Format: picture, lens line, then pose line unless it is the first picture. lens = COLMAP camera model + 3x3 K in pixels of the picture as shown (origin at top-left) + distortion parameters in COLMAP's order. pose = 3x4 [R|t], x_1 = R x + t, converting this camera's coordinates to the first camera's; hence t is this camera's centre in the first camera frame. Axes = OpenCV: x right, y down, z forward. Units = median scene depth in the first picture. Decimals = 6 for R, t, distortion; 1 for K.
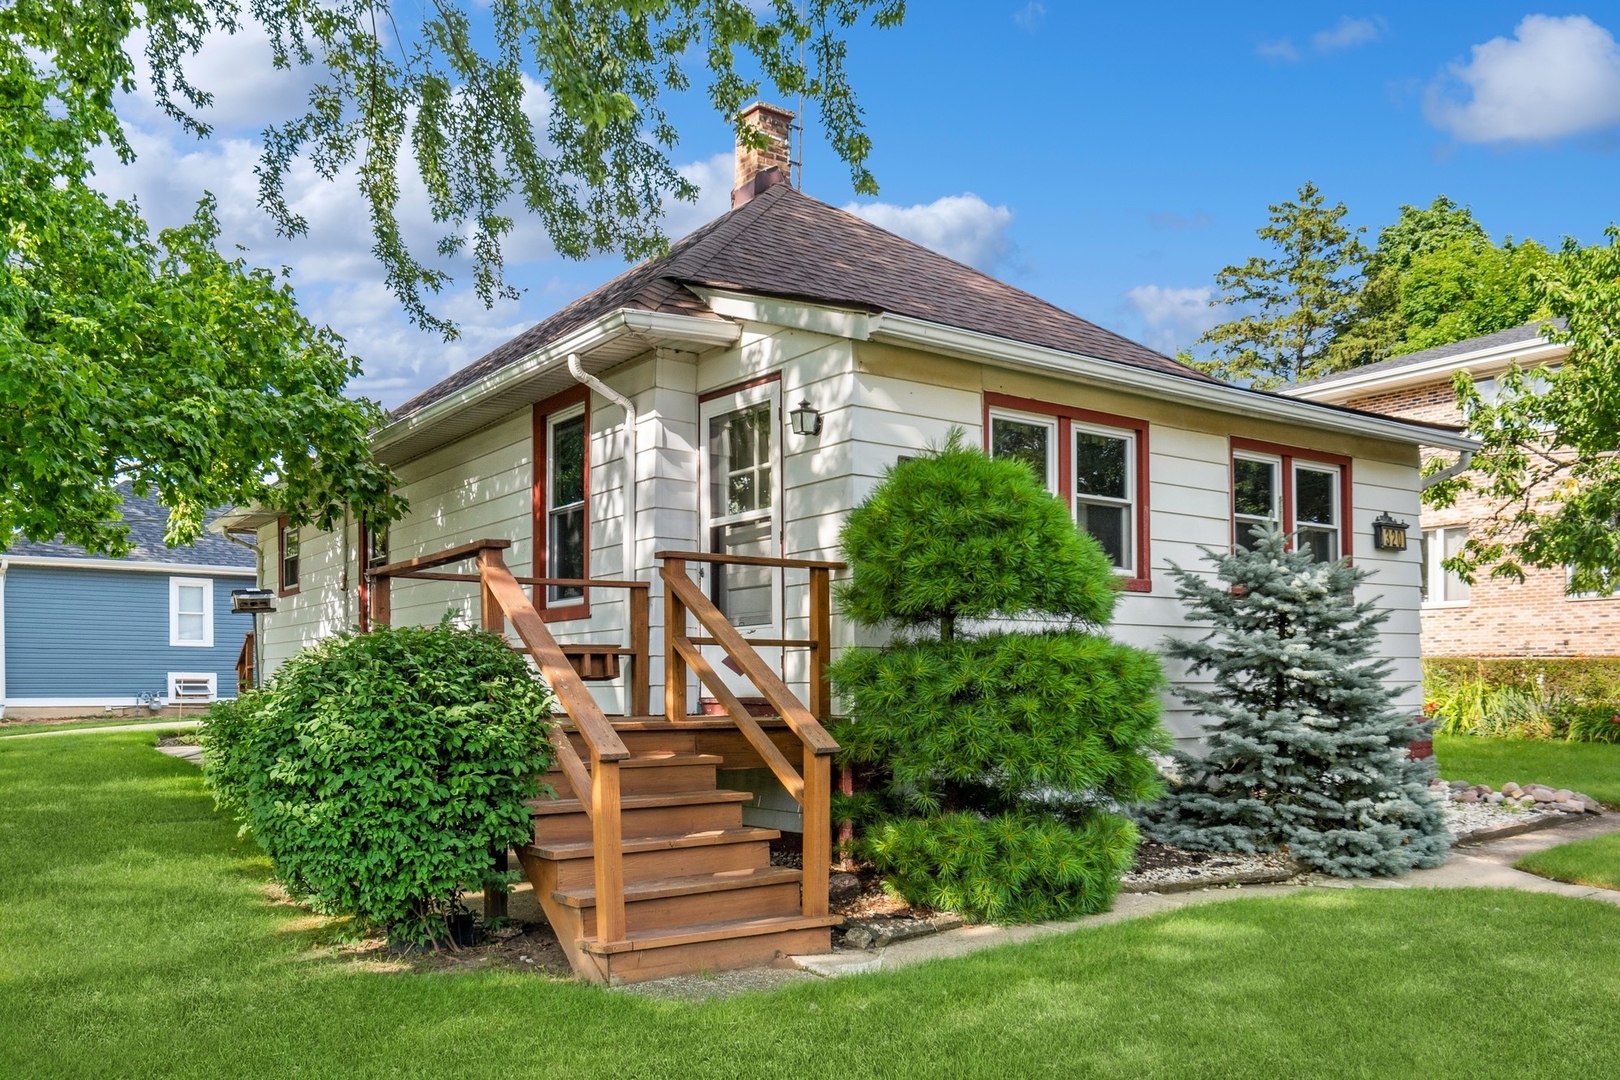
lens RADIAL K [[1281.1, 0, 800.1], [0, 1281.1, 649.5], [0, 0, 1]] dist [0.006811, -0.004199]
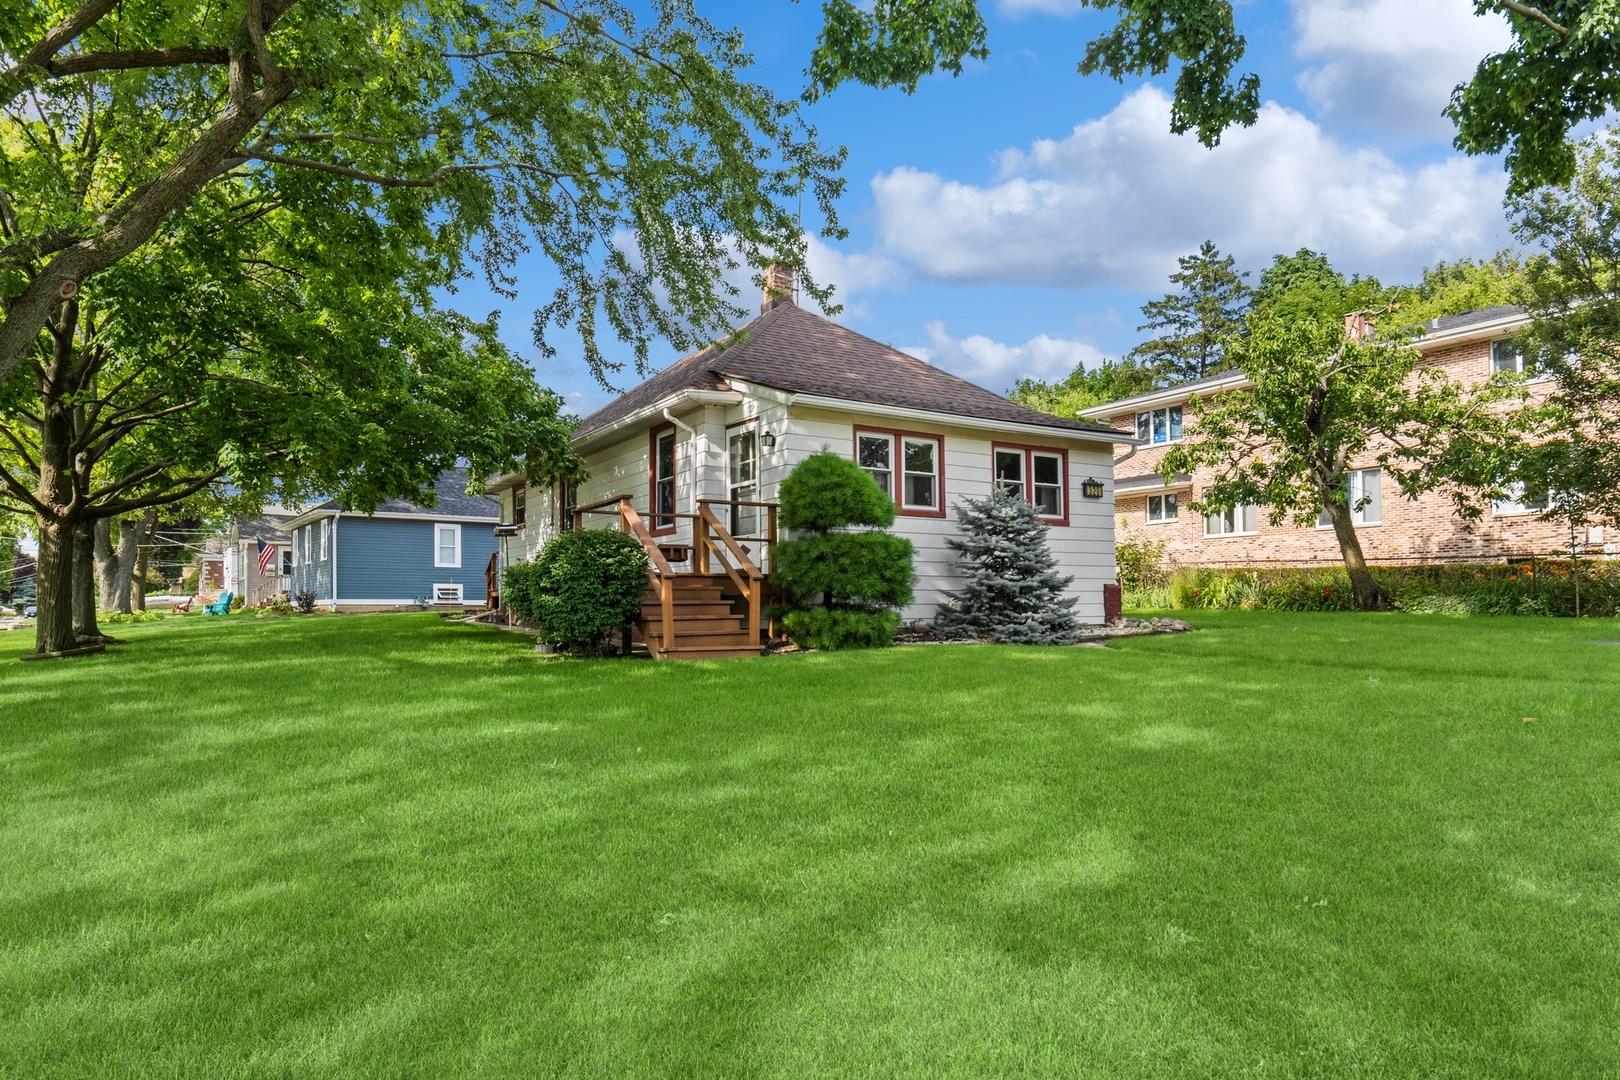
lens RADIAL K [[970.6, 0, 811.2], [0, 970.6, 542.5], [0, 0, 1]] dist [0.007235, 0.000747]
pose [[0.998093, -0.006660, -0.061370, 0.164490], [0.004234, 0.999207, -0.039588, 0.058351], [0.061585, 0.039252, 0.997330, -0.596976]]
